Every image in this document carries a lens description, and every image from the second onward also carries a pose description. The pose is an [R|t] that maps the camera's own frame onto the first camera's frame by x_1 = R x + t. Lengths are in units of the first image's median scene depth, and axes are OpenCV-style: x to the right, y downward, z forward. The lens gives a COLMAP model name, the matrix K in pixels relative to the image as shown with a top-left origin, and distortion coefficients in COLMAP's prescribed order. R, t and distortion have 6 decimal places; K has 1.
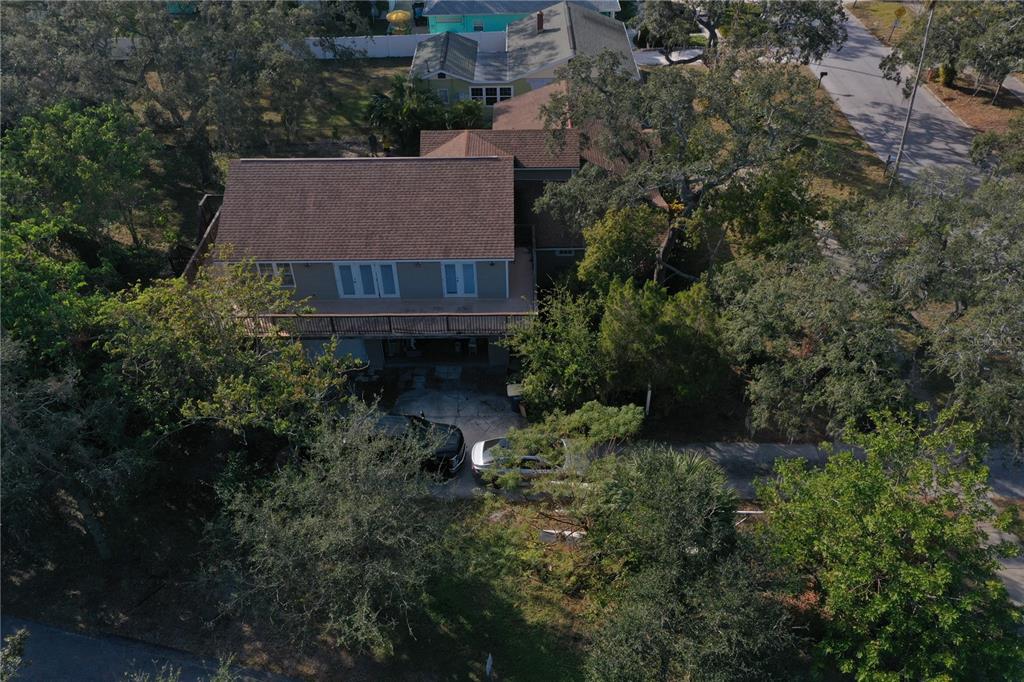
lens RADIAL K [[825.3, 0, 514.2], [0, 825.3, 343.2], [0, 0, 1]] dist [0.021938, -0.000366]
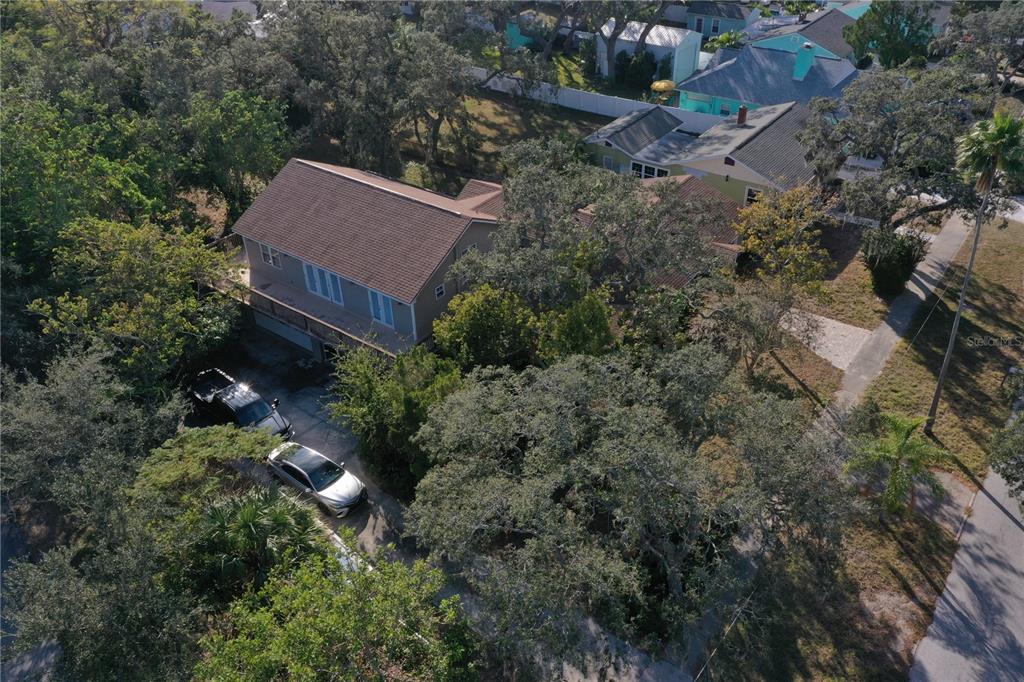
lens RADIAL K [[825.3, 0, 514.2], [0, 825.3, 343.2], [0, 0, 1]] dist [0.021938, -0.000366]
pose [[0.799882, 0.342301, -0.492970, 0.409446], [-0.370079, 0.927964, 0.043863, -0.095901], [0.472473, 0.147353, 0.868940, 0.091084]]
